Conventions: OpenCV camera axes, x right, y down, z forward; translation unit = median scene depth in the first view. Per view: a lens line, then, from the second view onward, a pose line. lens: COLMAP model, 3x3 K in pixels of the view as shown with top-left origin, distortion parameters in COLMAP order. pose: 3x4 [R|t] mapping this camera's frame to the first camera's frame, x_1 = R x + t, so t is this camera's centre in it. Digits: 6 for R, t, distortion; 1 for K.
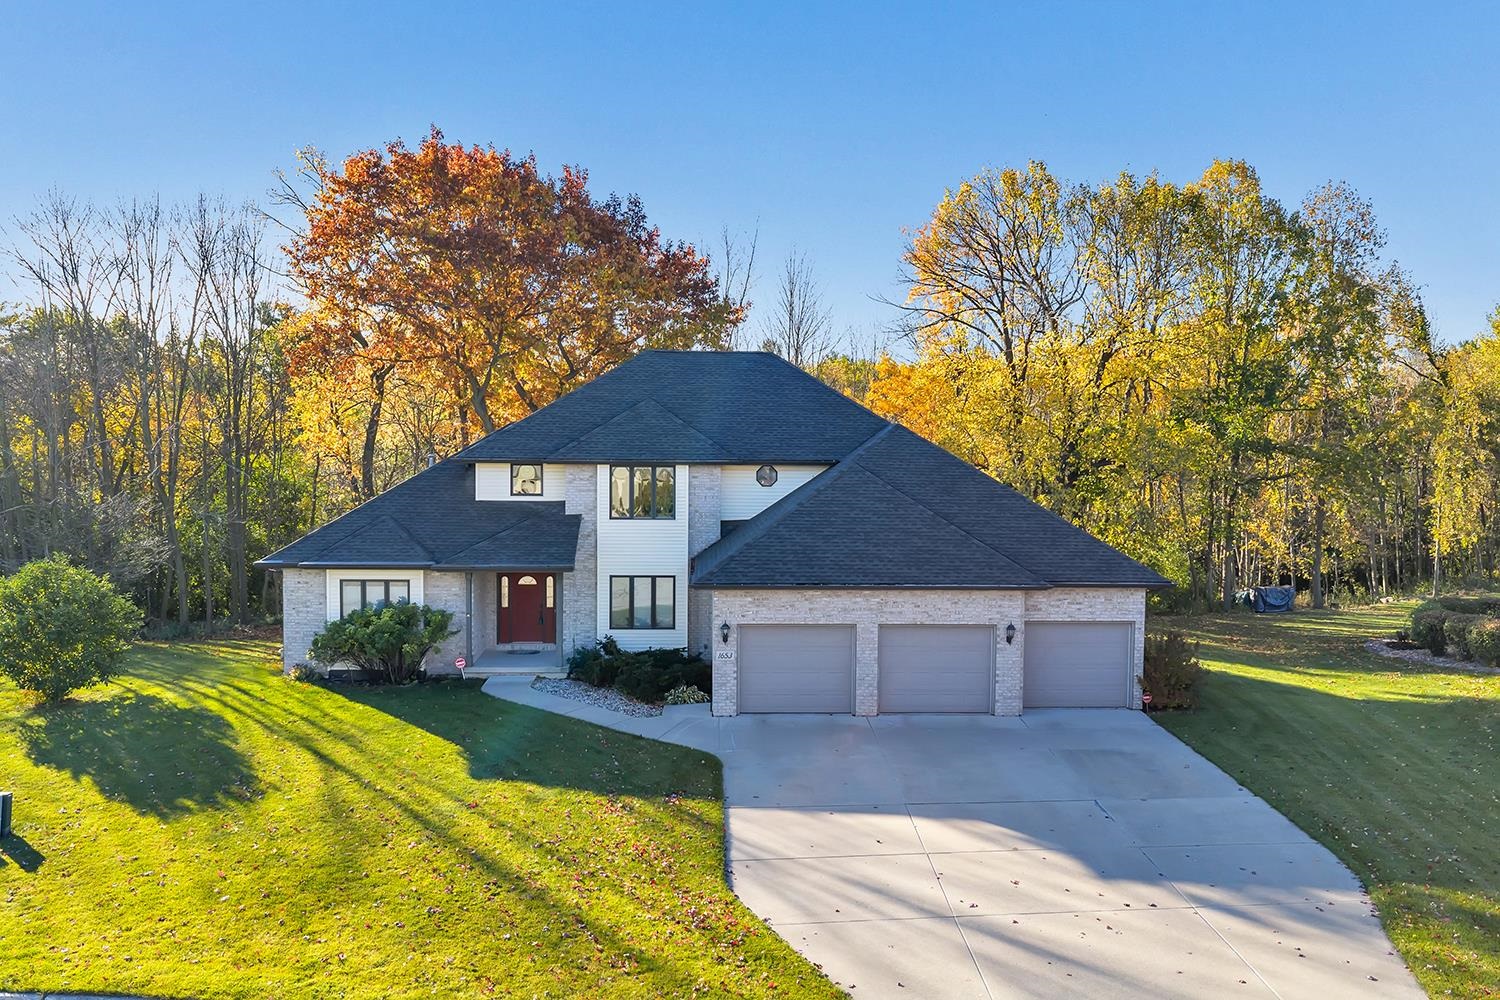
lens RADIAL K [[1236.2, 0, 750.0], [0, 1236.2, 500.0], [0, 0, 1]] dist [0.003655, 0.002475]
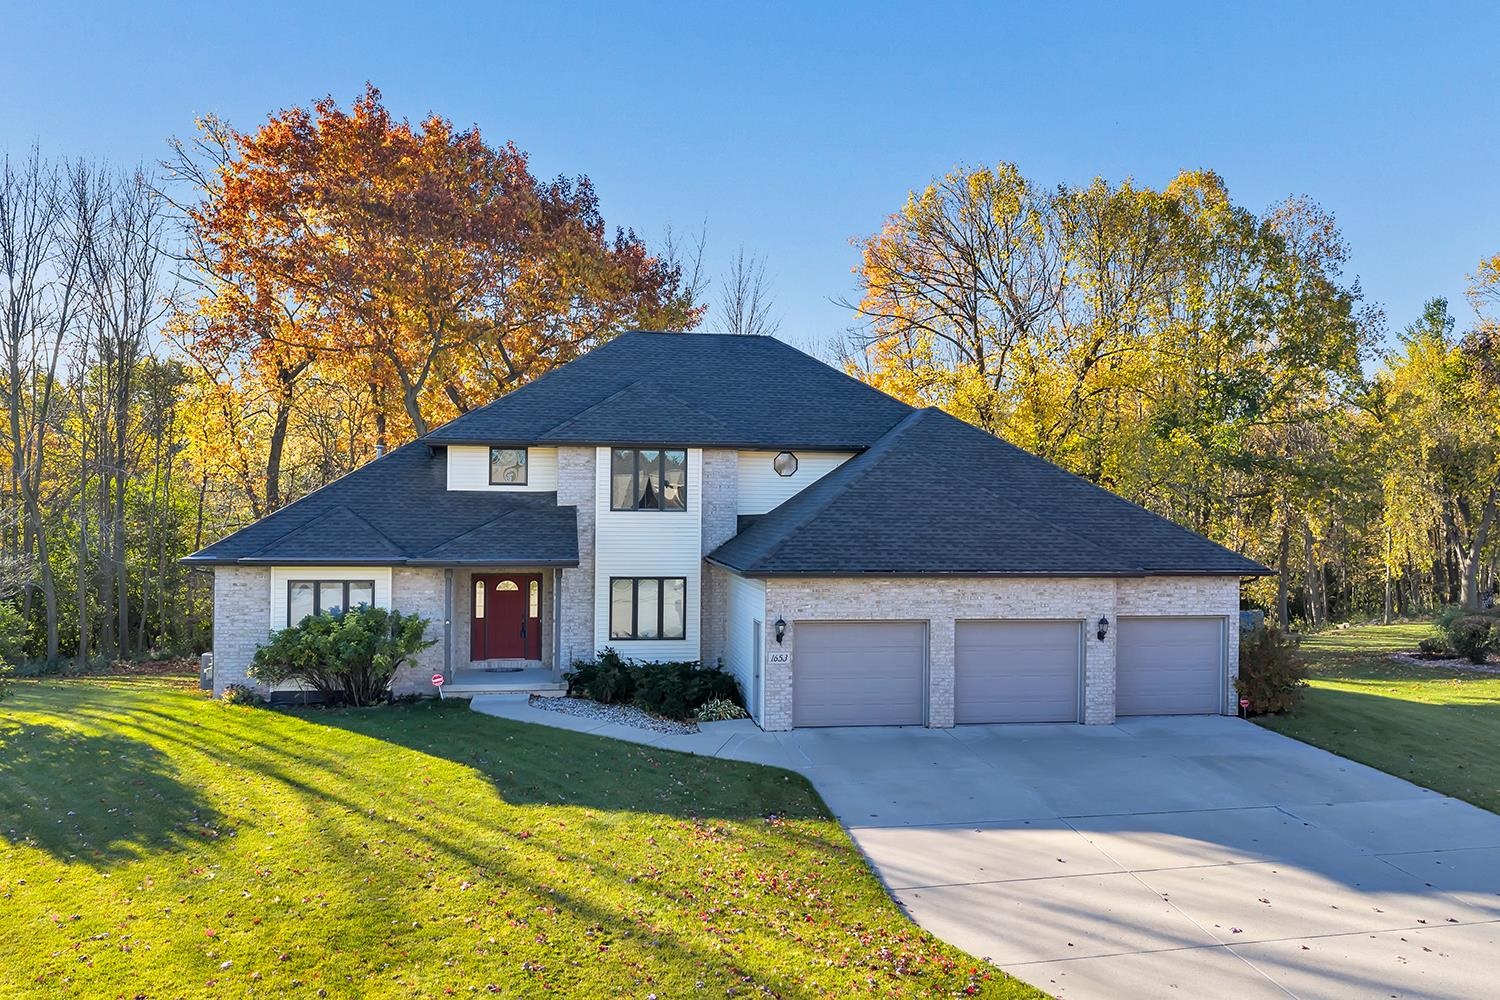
lens RADIAL K [[1238.7, 0, 750.0], [0, 1238.7, 500.0], [0, 0, 1]] dist [0.005060, -0.003486]
pose [[0.992559, 0.001951, 0.121751, -0.139940], [0.004588, 0.998562, -0.053404, 0.062185], [-0.121680, 0.053565, 0.991123, 0.158752]]
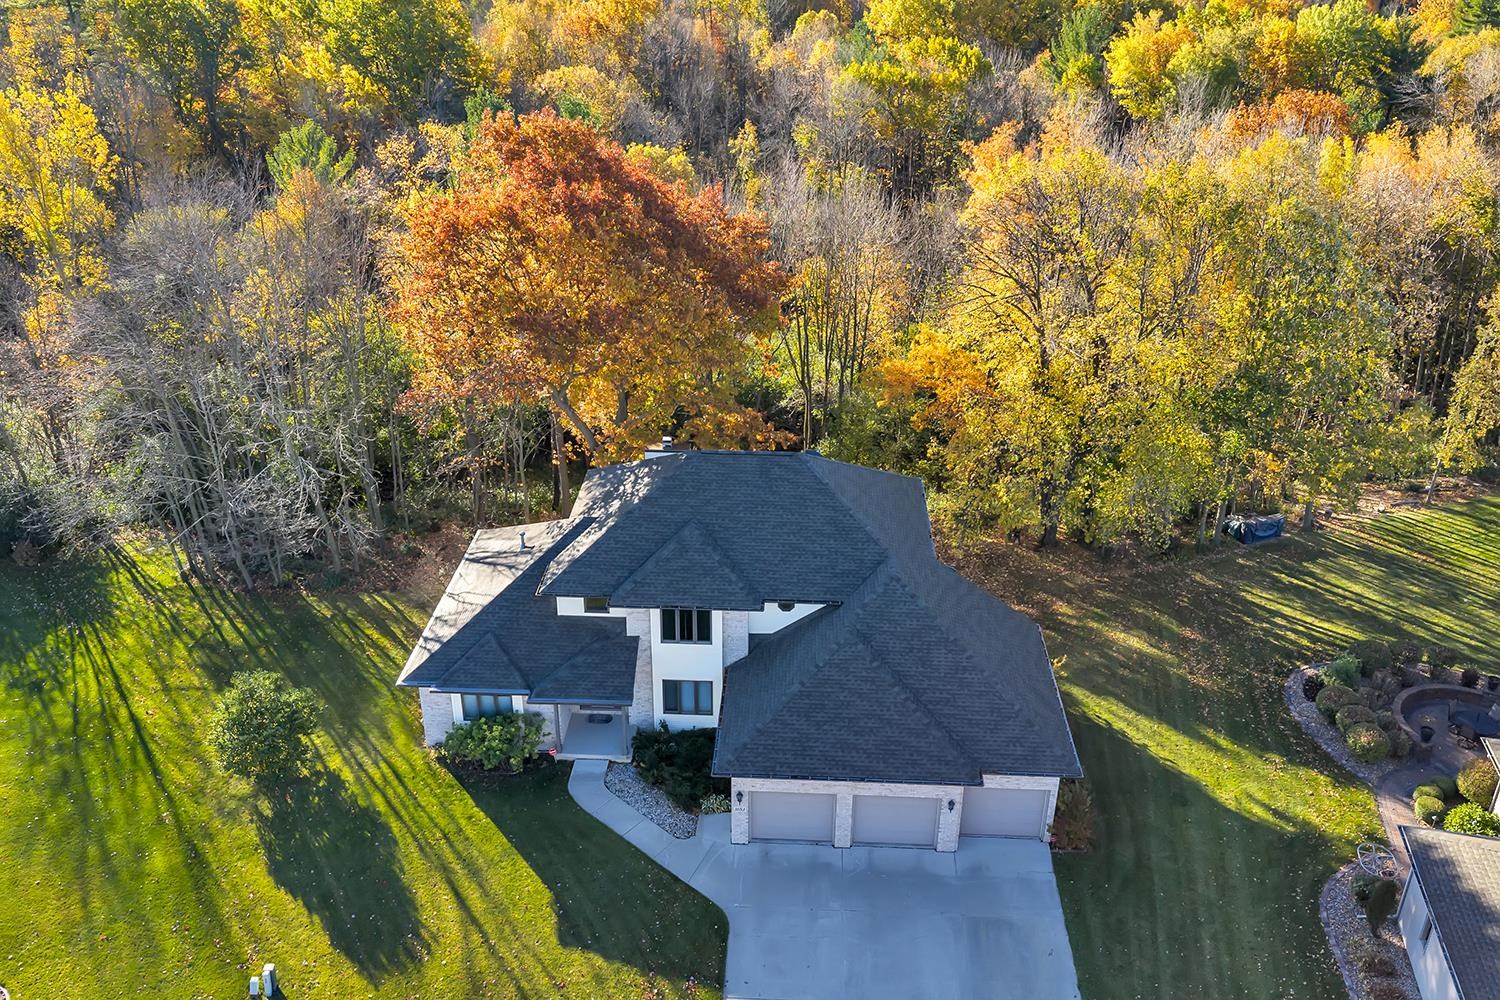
lens RADIAL K [[1236.2, 0, 750.0], [0, 1236.2, 500.0], [0, 0, 1]] dist [0.003655, 0.002475]
pose [[0.995907, 0.038770, -0.081644, 0.088375], [-0.003038, 0.917173, 0.398477, -0.722409], [0.090330, -0.396598, 0.913537, -0.114907]]
